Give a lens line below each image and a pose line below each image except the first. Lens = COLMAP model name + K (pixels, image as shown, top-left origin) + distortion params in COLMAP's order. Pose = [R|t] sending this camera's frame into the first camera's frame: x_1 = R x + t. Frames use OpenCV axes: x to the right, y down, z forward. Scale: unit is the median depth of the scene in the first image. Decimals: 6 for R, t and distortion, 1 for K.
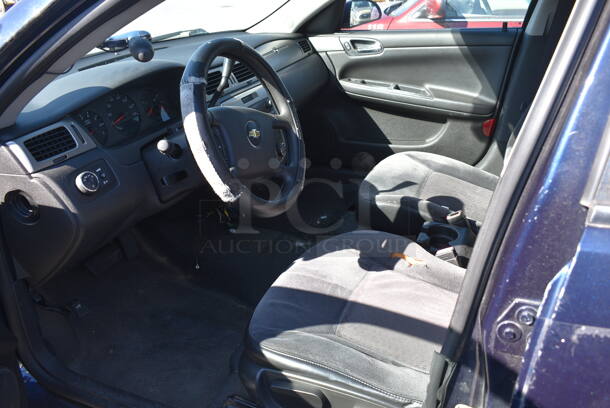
lens RADIAL K [[537.6, 0, 305.9], [0, 537.6, 203.6], [0, 0, 1]] dist [-0.080557, 0.005872]
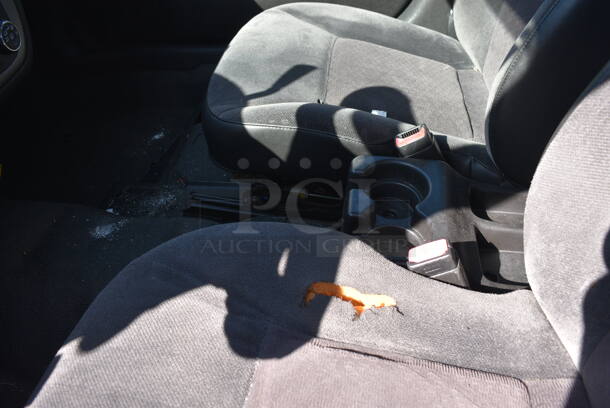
lens RADIAL K [[537.6, 0, 302.4], [0, 537.6, 203.9], [0, 0, 1]] dist [-0.080557, 0.005872]
pose [[0.963694, -0.176431, 0.200414, 0.072510], [0.117658, 0.954386, 0.274416, -0.060162], [-0.239687, -0.240873, 0.940495, 0.525990]]
